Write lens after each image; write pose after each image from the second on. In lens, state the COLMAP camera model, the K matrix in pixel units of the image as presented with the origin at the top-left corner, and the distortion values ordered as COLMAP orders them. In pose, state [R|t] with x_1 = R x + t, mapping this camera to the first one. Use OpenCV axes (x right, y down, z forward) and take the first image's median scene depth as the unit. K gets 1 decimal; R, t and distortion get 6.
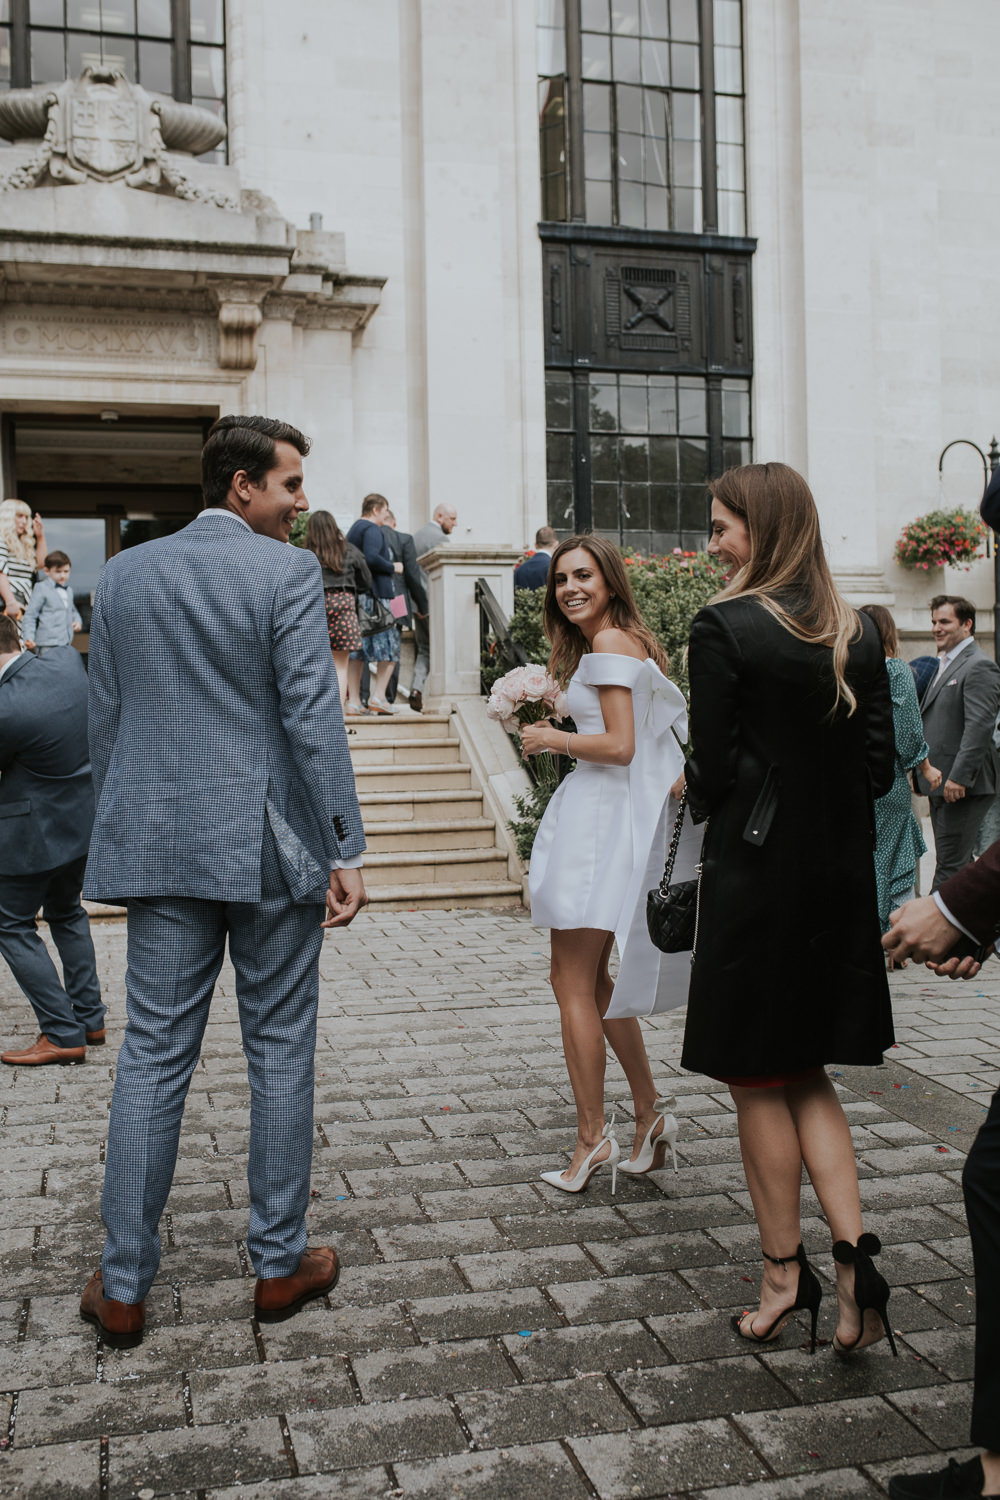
lens RADIAL K [[1506.6, 0, 499.5], [0, 1506.6, 740.6], [0, 0, 1]] dist [-0.008528, 0.000000]
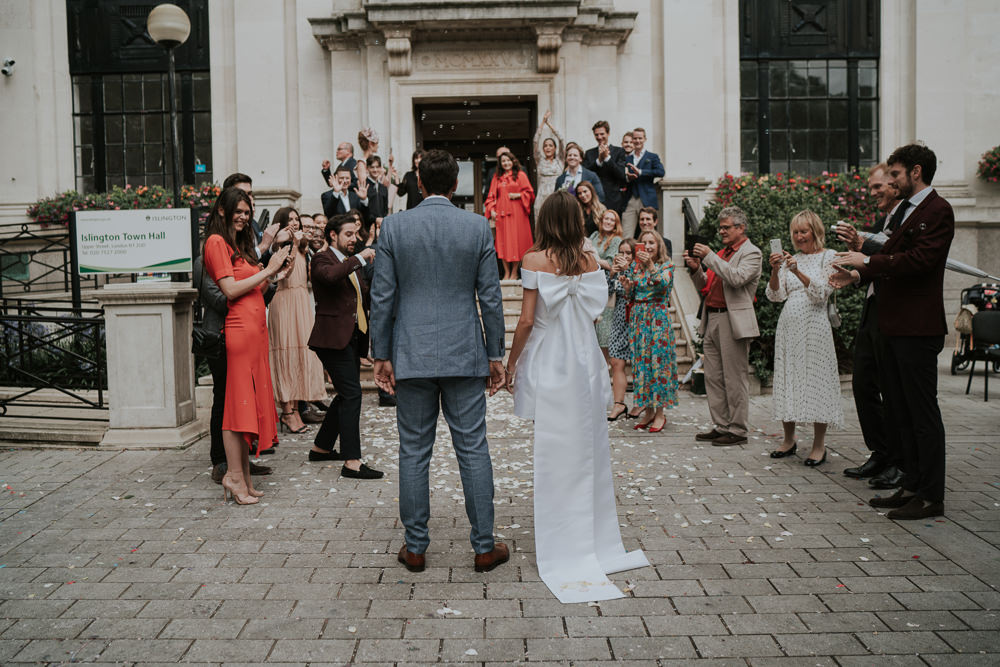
lens RADIAL K [[1172.5, 0, 500.1], [0, 1172.5, 334.6], [0, 0, 1]] dist [-0.017566, 0.000000]
pose [[0.970651, 0.011808, -0.240203, 0.089299], [-0.003087, 0.999323, 0.036651, -0.001772], [0.240473, -0.034834, 0.970031, -0.285680]]
